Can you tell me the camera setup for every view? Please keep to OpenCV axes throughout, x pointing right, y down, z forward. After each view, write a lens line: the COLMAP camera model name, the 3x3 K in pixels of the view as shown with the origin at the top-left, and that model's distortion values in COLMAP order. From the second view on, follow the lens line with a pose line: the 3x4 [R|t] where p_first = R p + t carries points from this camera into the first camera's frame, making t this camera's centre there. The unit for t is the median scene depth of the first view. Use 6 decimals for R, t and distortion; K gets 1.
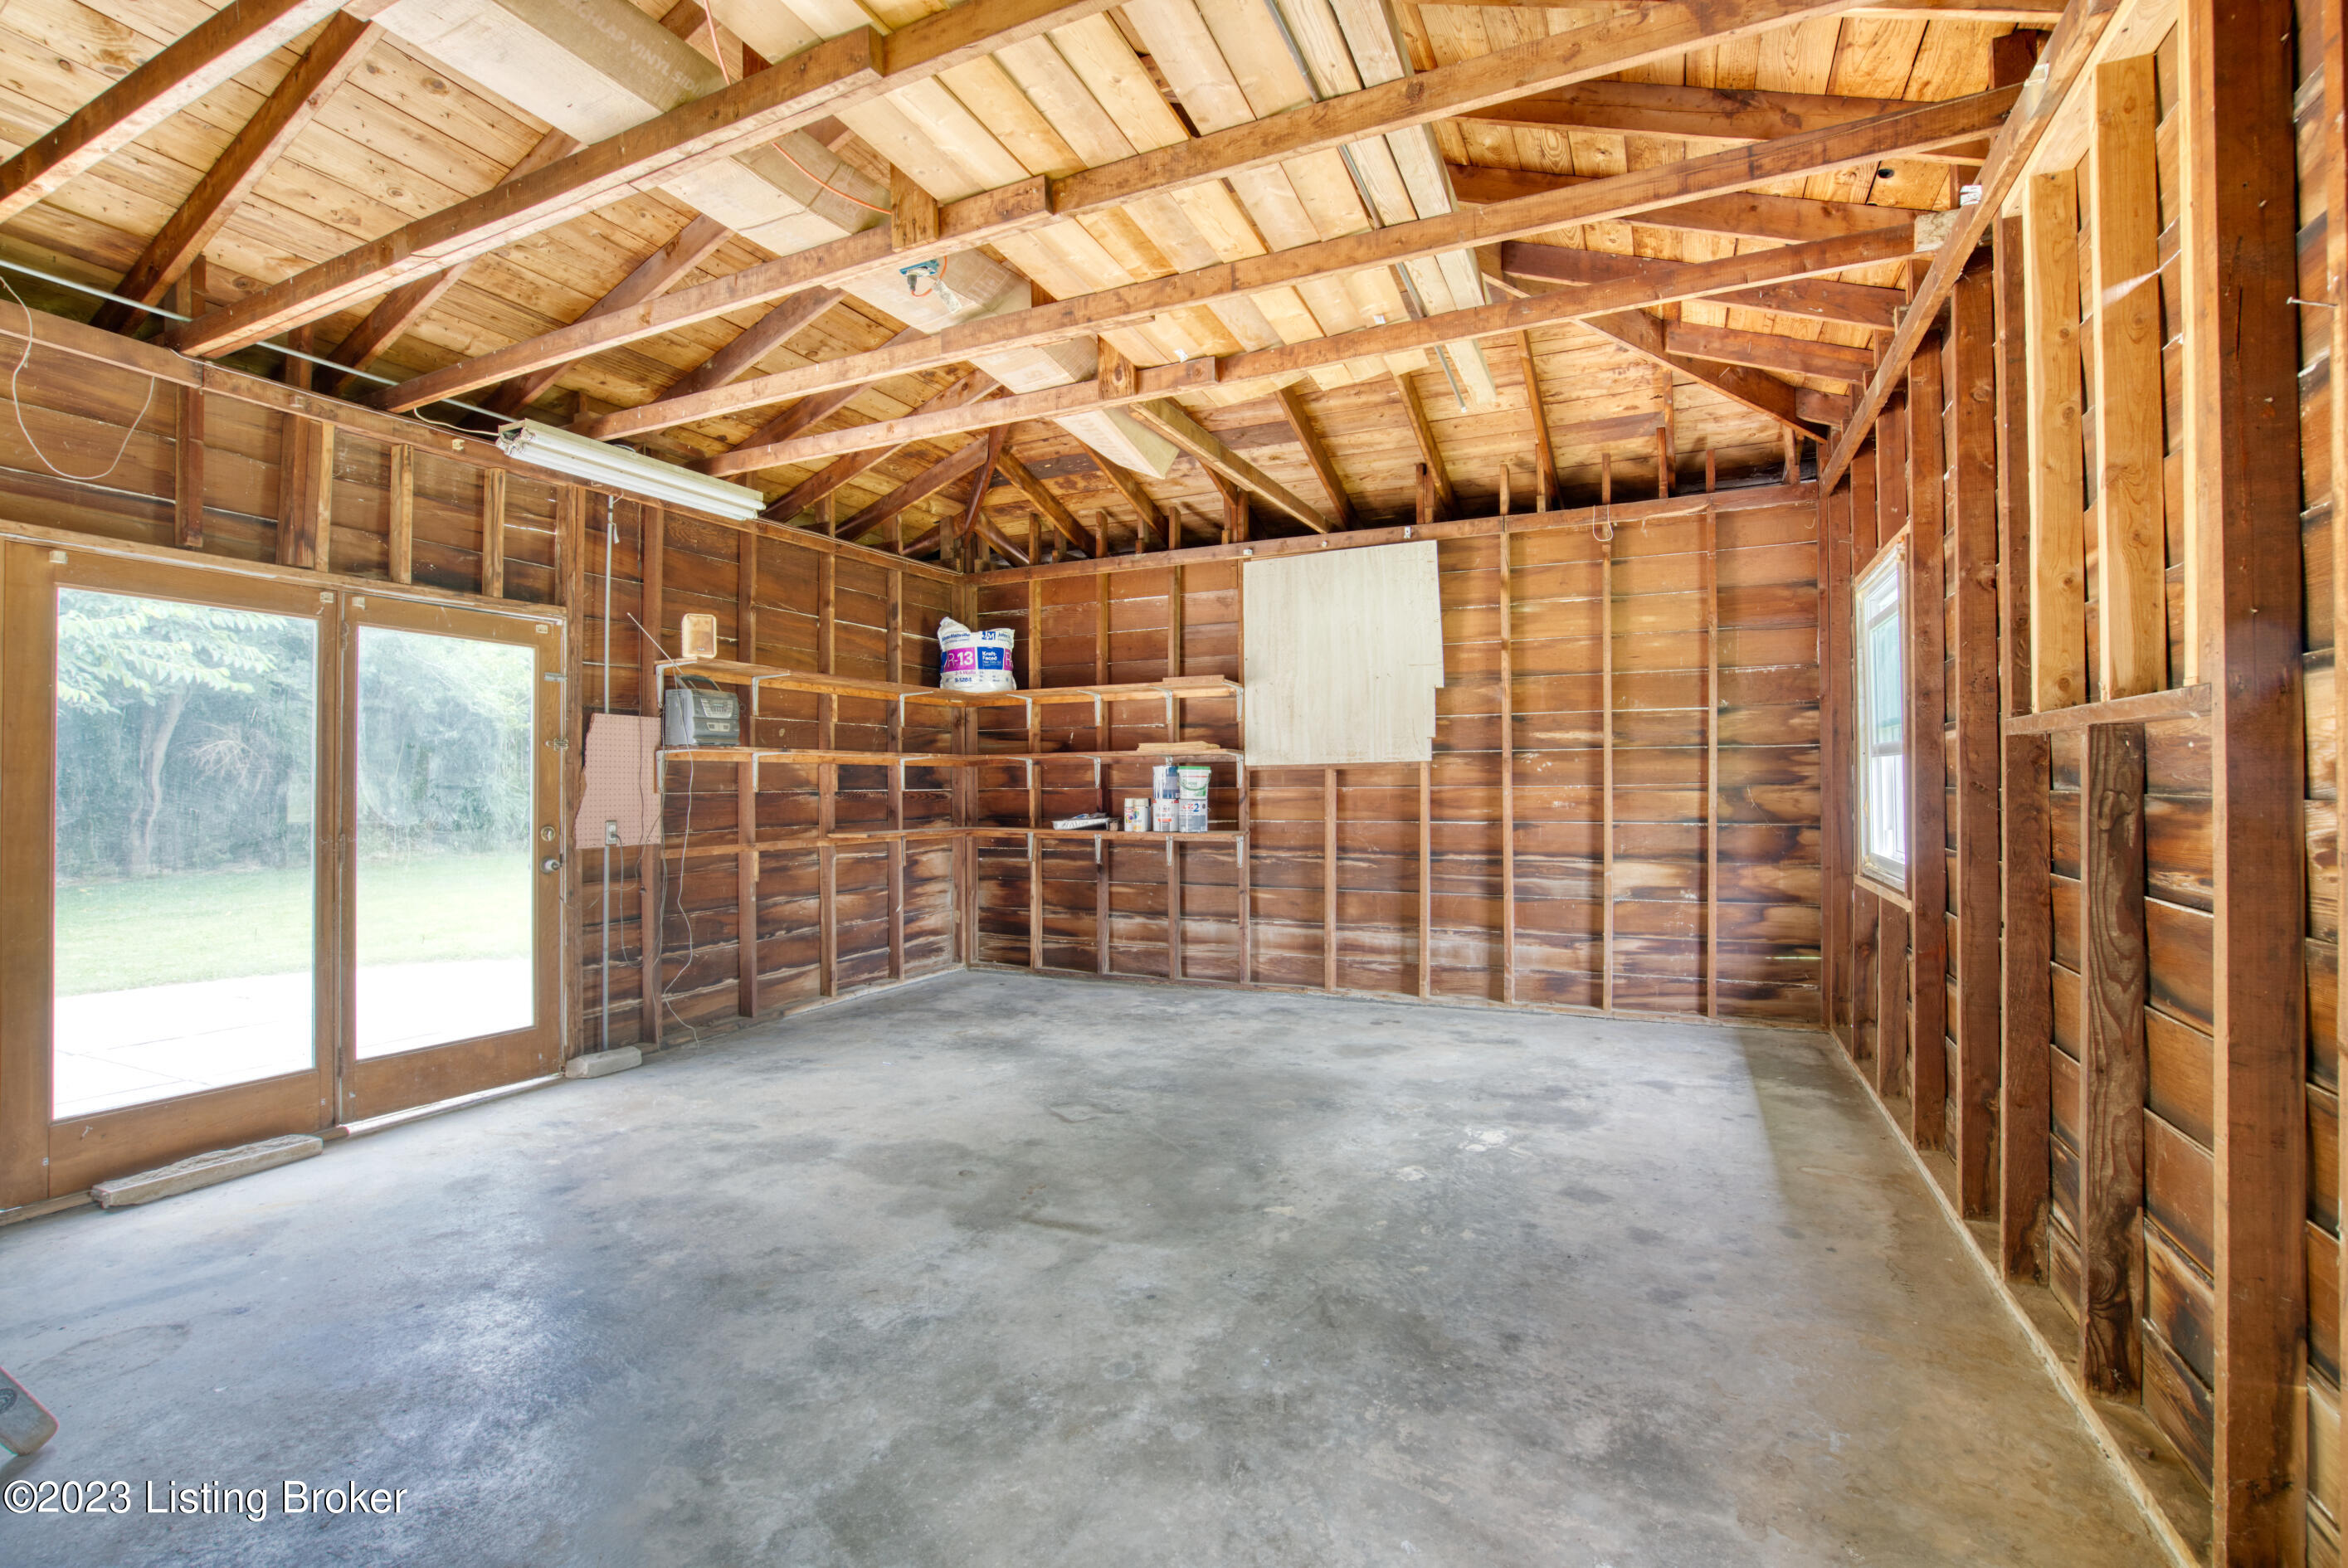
lens RADIAL K [[1084.1, 0, 1176.3], [0, 1084.1, 779.1], [0, 0, 1]] dist [-0.029693, -0.000074]
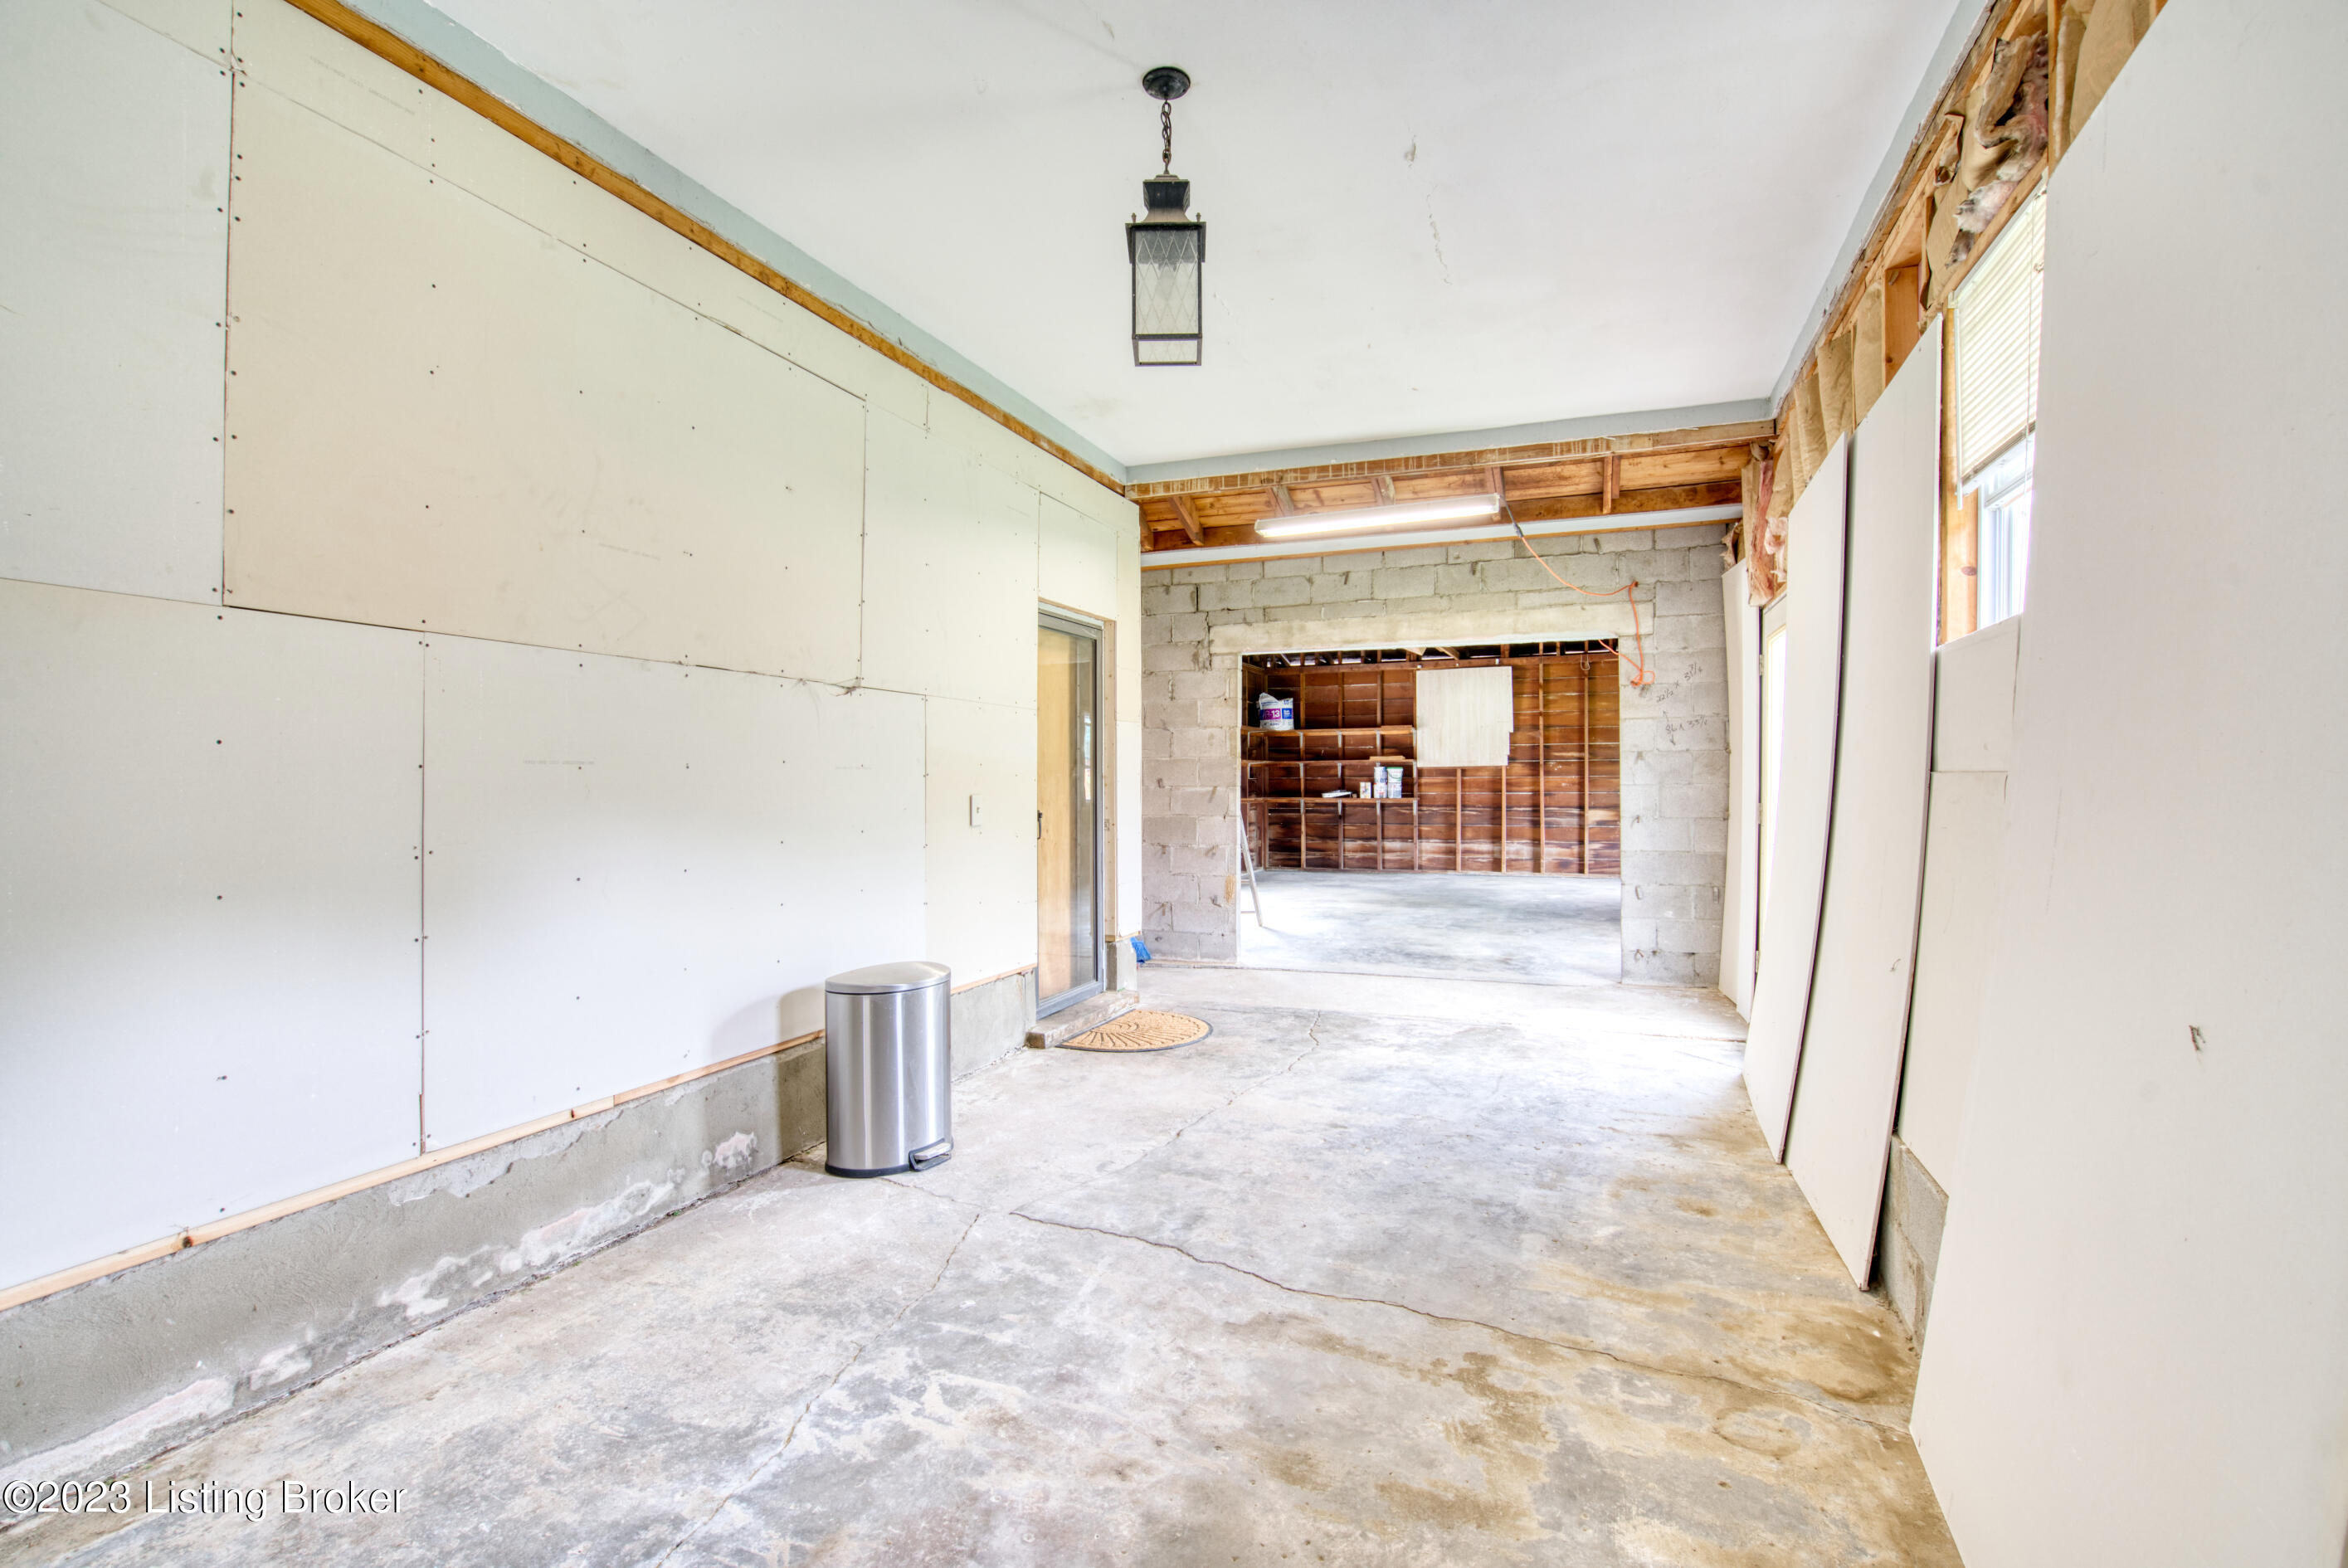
lens RADIAL K [[1072.7, 0, 1170.1], [0, 1072.7, 787.6], [0, 0, 1]] dist [-0.055461, 0.018989]
pose [[0.998411, 0.001200, 0.056342, -0.541775], [-0.001662, 0.999965, 0.008166, 0.011518], [-0.056331, -0.008246, 0.998378, -1.070298]]
